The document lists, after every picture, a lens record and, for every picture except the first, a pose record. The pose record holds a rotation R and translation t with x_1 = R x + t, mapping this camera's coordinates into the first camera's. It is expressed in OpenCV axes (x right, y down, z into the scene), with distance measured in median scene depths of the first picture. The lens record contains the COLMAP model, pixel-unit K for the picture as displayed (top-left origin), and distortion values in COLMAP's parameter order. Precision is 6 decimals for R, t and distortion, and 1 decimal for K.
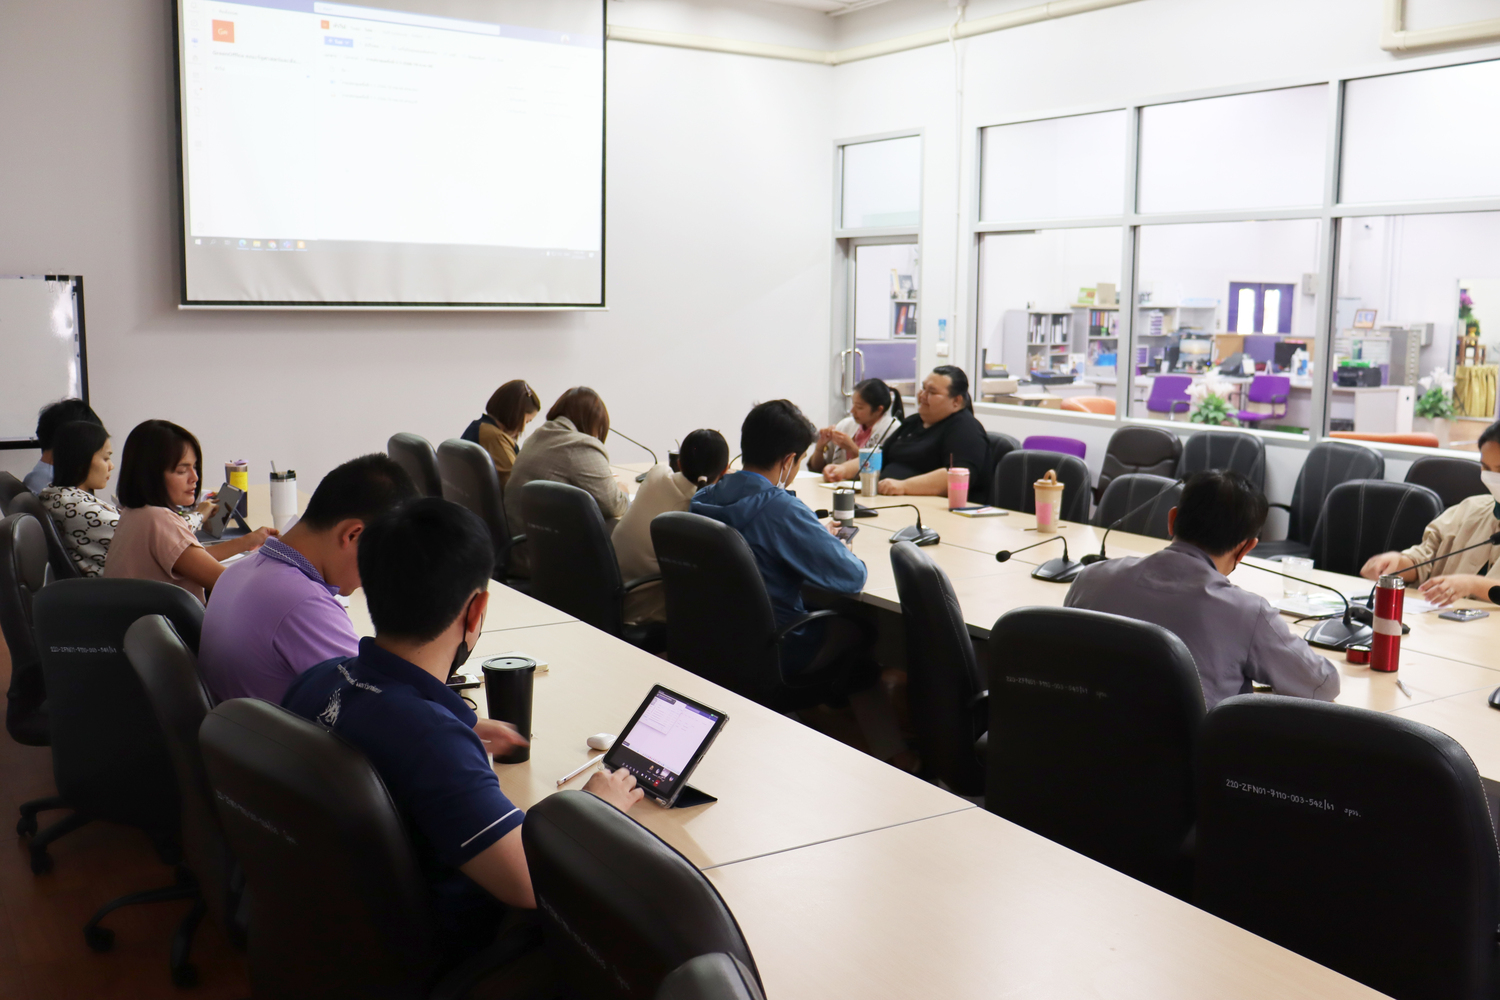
lens RADIAL K [[1428.8, 0, 750.0], [0, 1428.8, 500.0], [0, 0, 1]] dist [-0.131030, 0.178218]
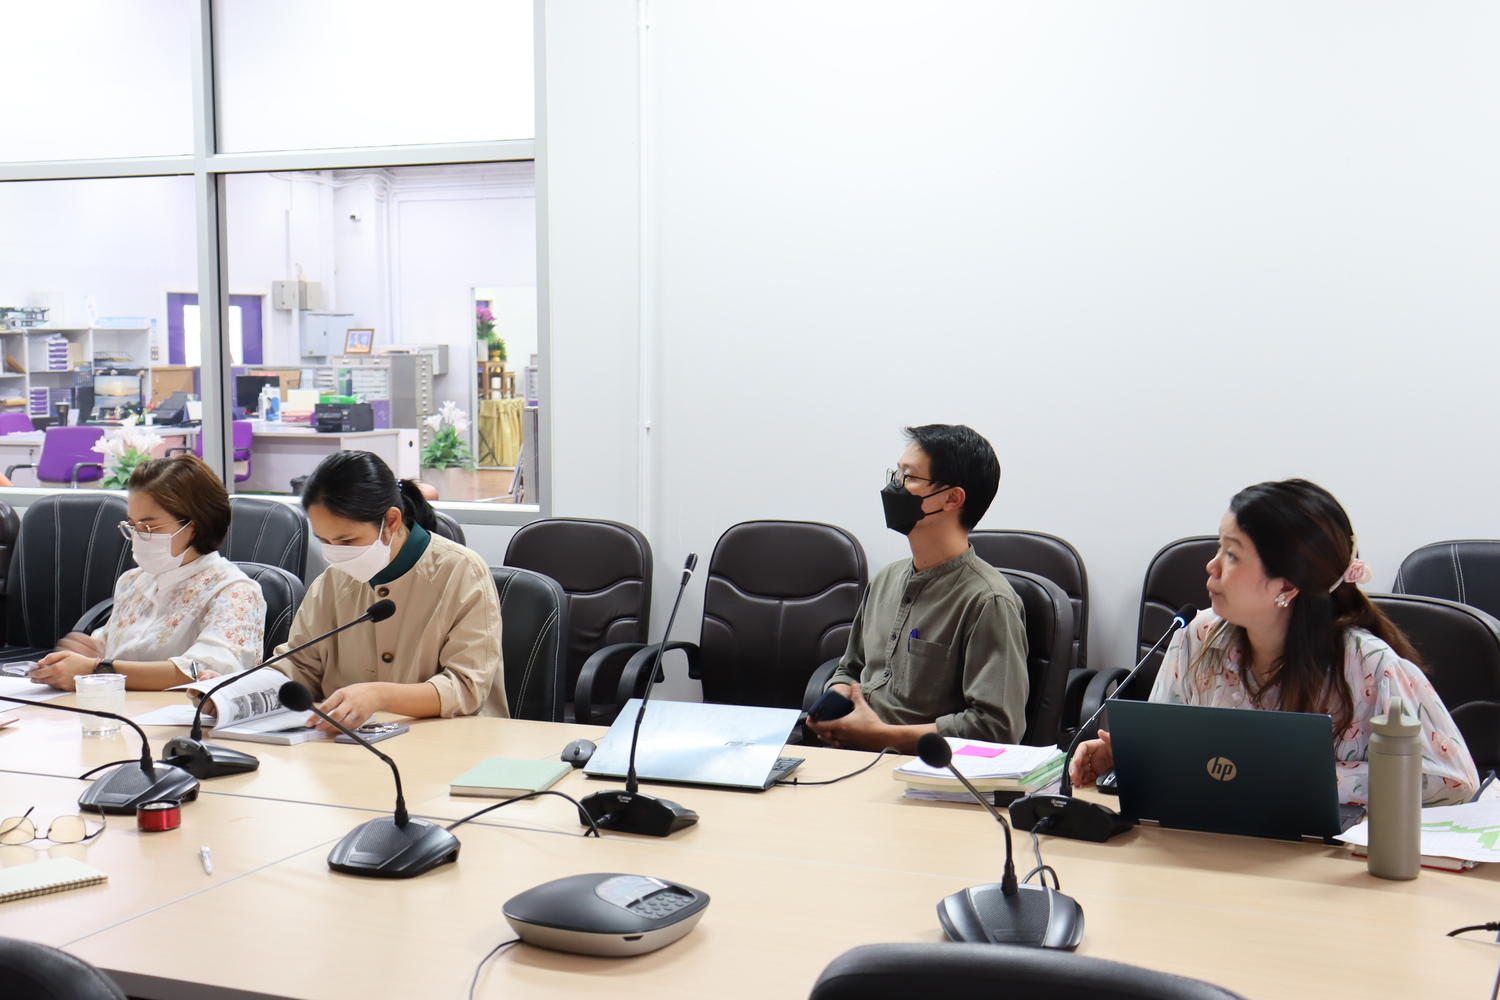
lens RADIAL K [[2002.4, 0, 750.0], [0, 2002.4, 500.0], [0, 0, 1]] dist [0.012841, 0.008462]
pose [[0.832489, -0.060187, 0.550762, 0.035716], [0.091030, 0.995431, -0.028814, 0.004113], [-0.546511, 0.074123, 0.834165, 0.020364]]
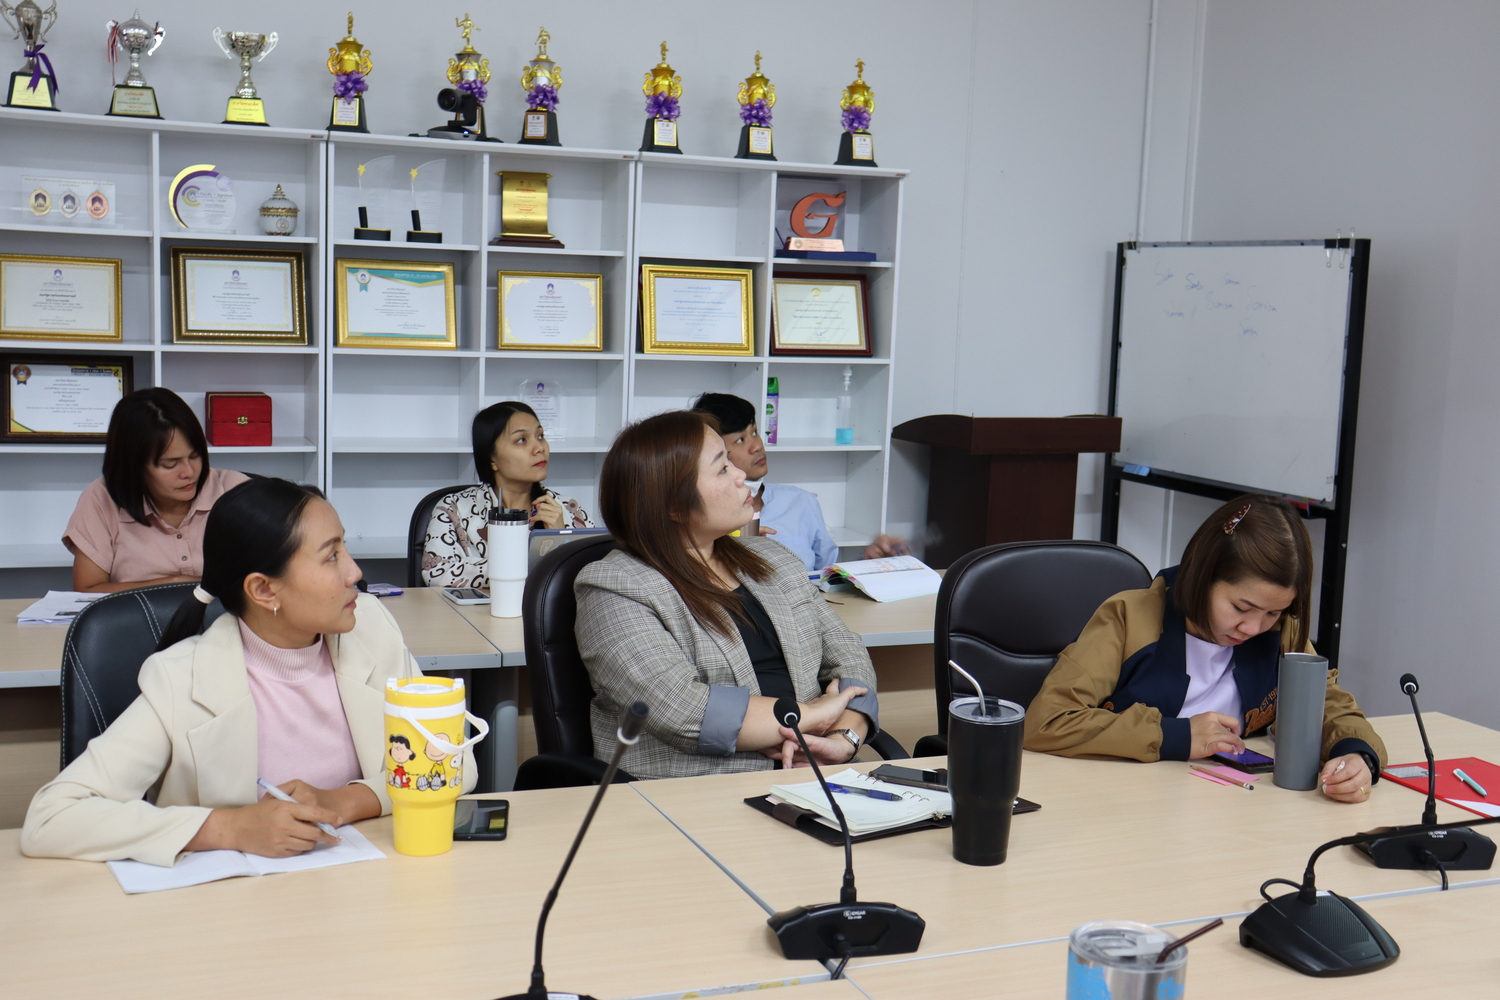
lens RADIAL K [[1606.2, 0, 750.0], [0, 1606.2, 500.0], [0, 0, 1]] dist [-0.016084, -0.006028]
pose [[-0.172779, 0.109289, -0.978879, 0.107028], [-0.175991, 0.974407, 0.139853, -0.044292], [0.969110, 0.196437, -0.149123, 0.379314]]
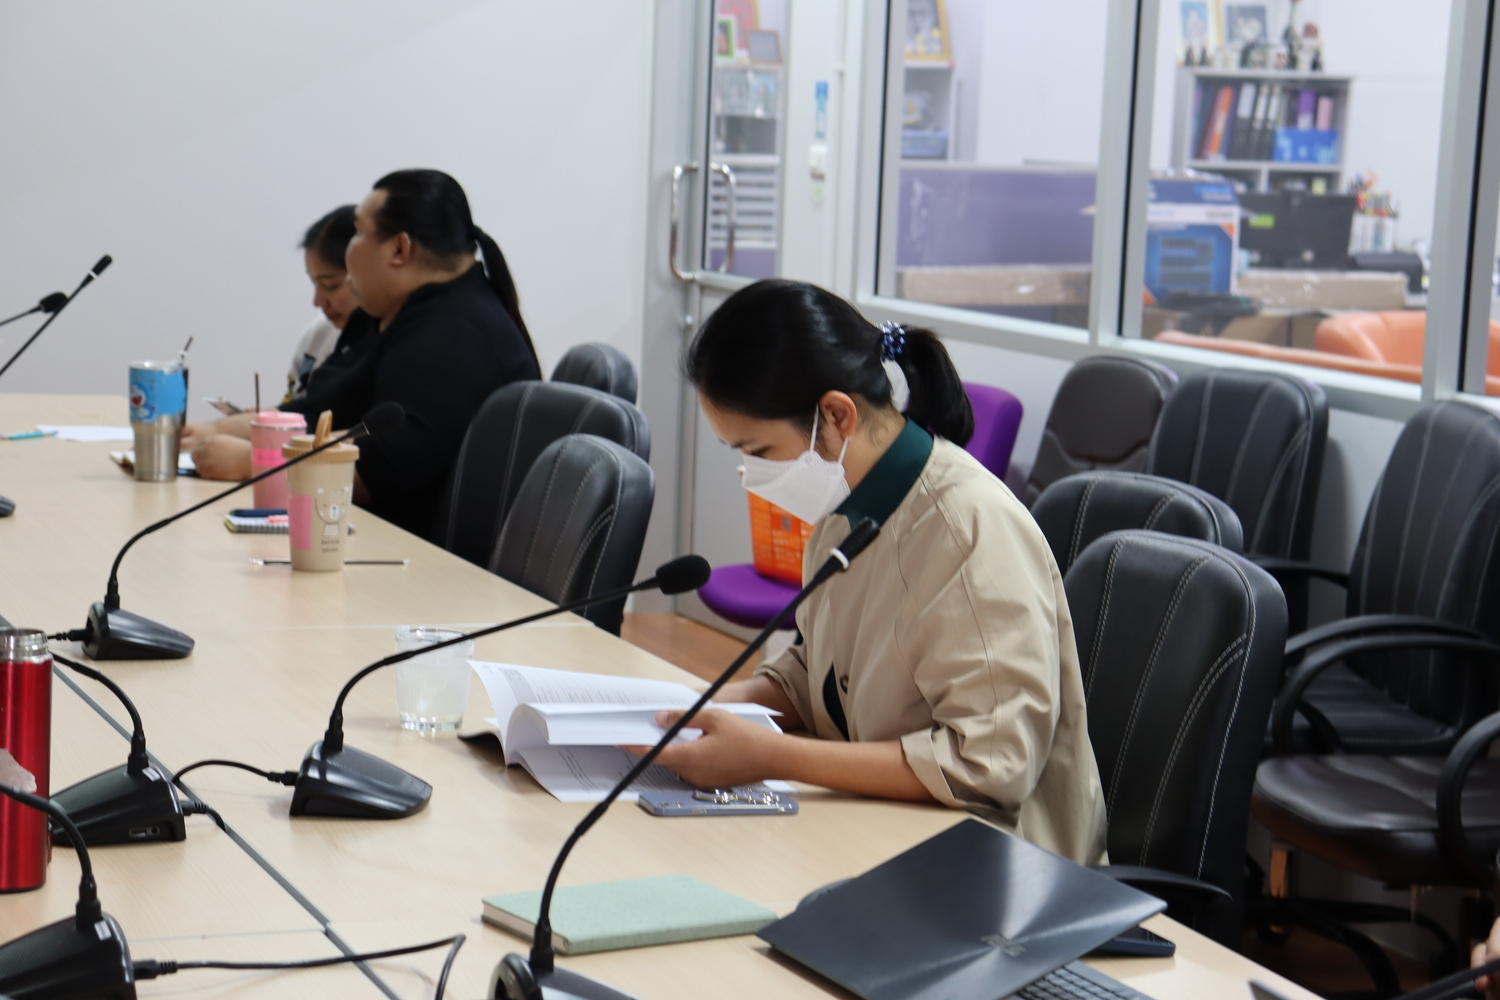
lens RADIAL K [[3539.9, 0, 750.0], [0, 3539.9, 500.0], [0, 0, 1]] dist [0.413930, -0.133222]
pose [[0.979688, 0.051312, -0.193854, 0.175130], [-0.057089, 0.998073, -0.024331, 0.006942], [0.192232, 0.034904, 0.980729, 0.024110]]
